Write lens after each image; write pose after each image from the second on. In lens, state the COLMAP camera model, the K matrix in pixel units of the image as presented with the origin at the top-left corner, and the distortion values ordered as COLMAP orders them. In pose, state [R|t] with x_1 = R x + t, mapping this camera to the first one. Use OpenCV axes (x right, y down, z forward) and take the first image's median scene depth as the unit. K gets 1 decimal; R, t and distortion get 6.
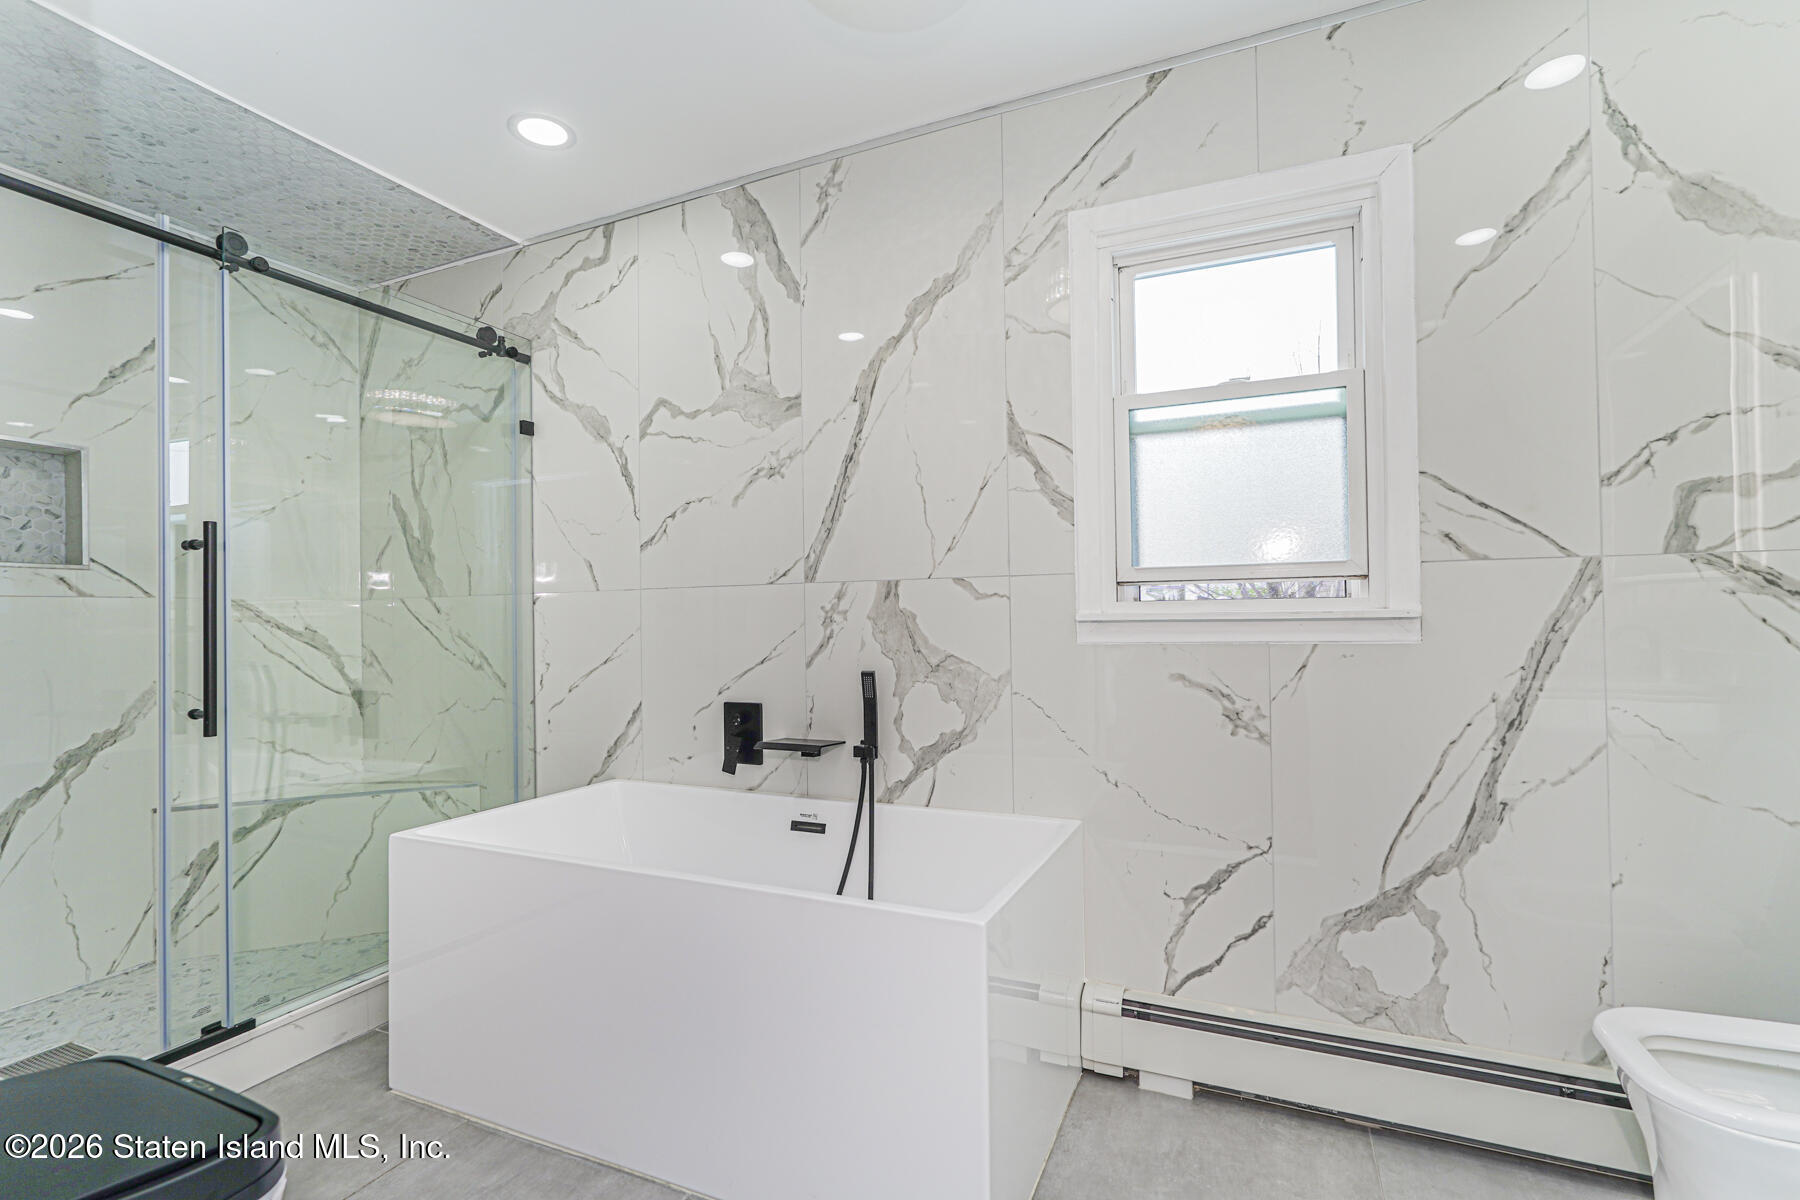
lens RADIAL K [[810.3, 0, 902.2], [0, 810.3, 607.6], [0, 0, 1]] dist [-0.024196, 0.010877]
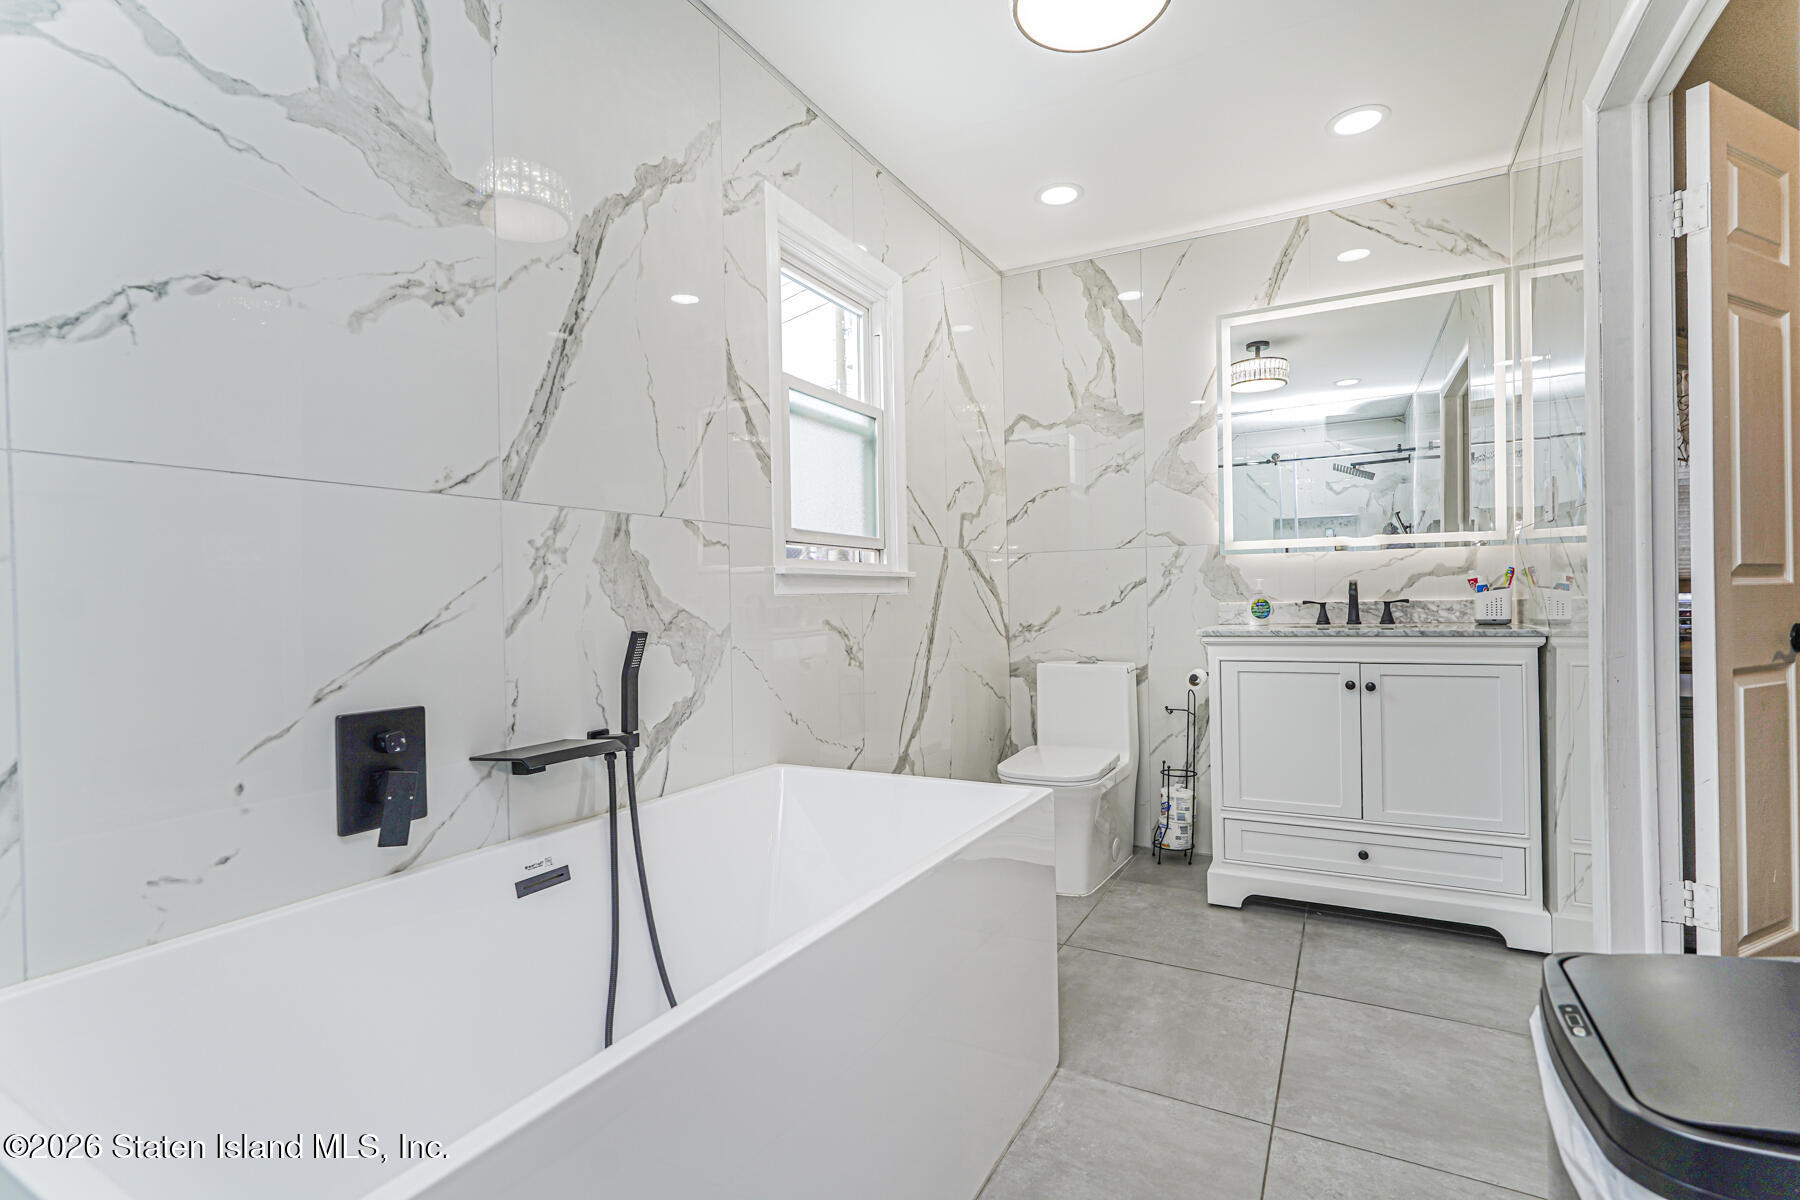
lens RADIAL K [[811.4, 0, 899.3], [0, 811.4, 607.6], [0, 0, 1]] dist [-0.017925, 0.010418]
pose [[0.103620, 0.003628, 0.994610, -0.738881], [0.008228, 0.999956, -0.004505, 0.060199], [-0.994583, 0.008651, 0.103585, 0.662542]]
